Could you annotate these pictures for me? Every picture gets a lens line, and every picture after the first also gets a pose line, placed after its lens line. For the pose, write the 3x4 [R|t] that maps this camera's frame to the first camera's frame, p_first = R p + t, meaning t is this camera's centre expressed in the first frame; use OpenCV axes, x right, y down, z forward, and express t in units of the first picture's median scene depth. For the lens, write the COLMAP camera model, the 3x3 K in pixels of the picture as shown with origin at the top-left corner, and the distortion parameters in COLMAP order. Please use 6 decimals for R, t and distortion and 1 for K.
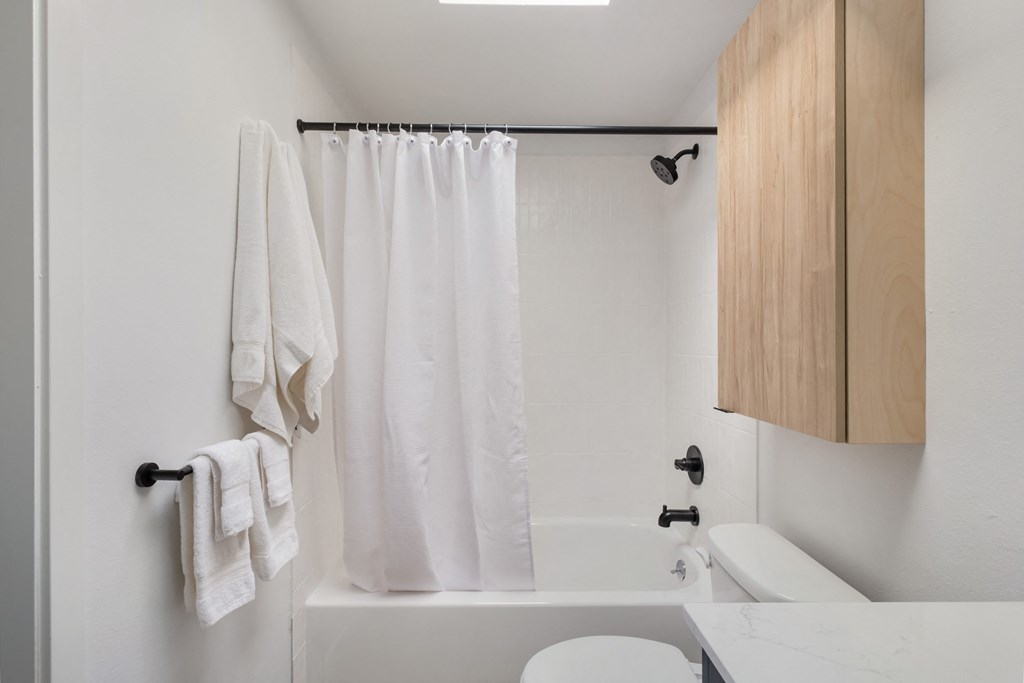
lens RADIAL K [[461.6, 0, 510.1], [0, 461.6, 344.0], [0, 0, 1]] dist [0.001551, 0.000165]
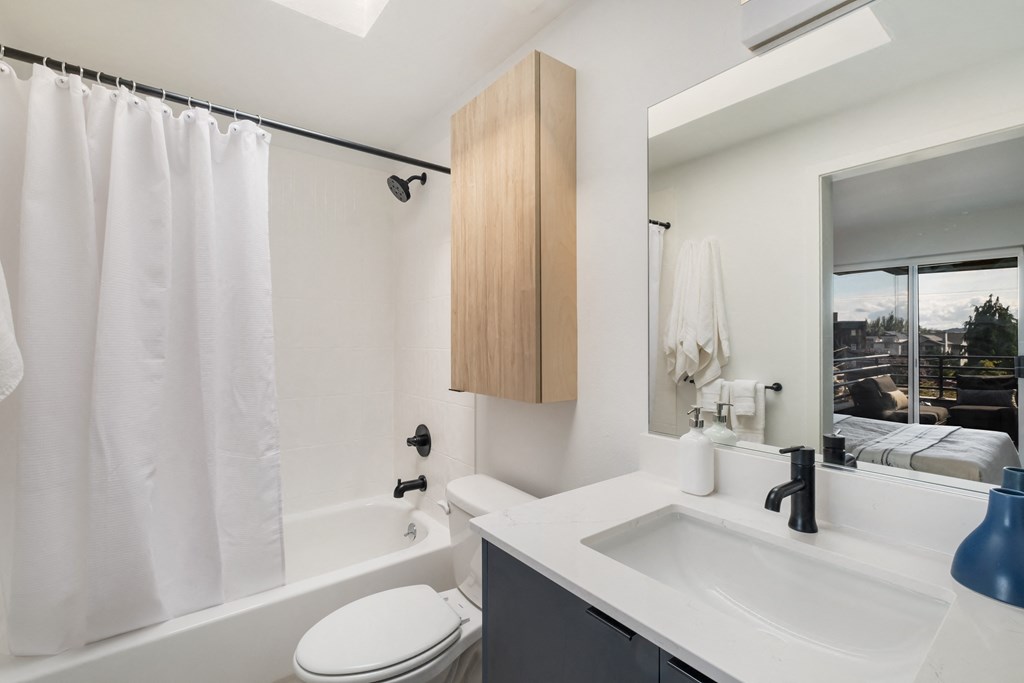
lens RADIAL K [[449.5, 0, 510.9], [0, 449.5, 336.7], [0, 0, 1]] dist [0.000554, -0.000148]
pose [[0.796634, 0.003302, 0.604452, -0.168717], [0.000479, 0.999981, -0.006094, 0.001070], [-0.604461, 0.005144, 0.796618, -0.089321]]
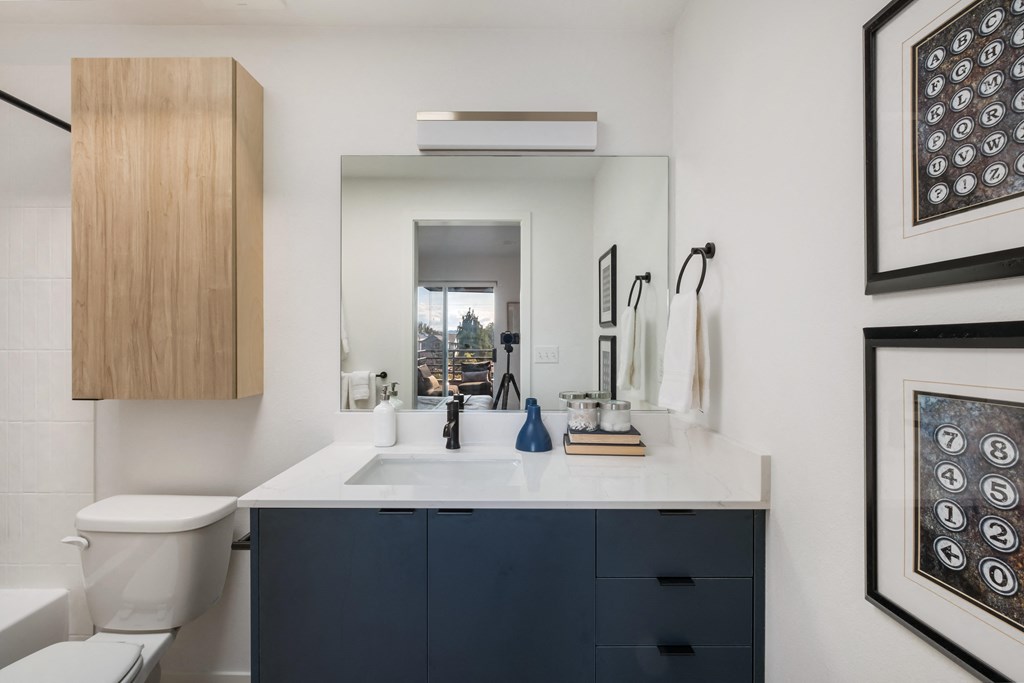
lens RADIAL K [[449.5, 0, 510.9], [0, 449.5, 336.7], [0, 0, 1]] dist [0.000554, -0.000148]
pose [[0.009768, 0.003944, 0.999945, -0.537278], [-0.001596, 0.999991, -0.003929, 0.001818], [-0.999951, -0.001557, 0.009774, 0.016167]]
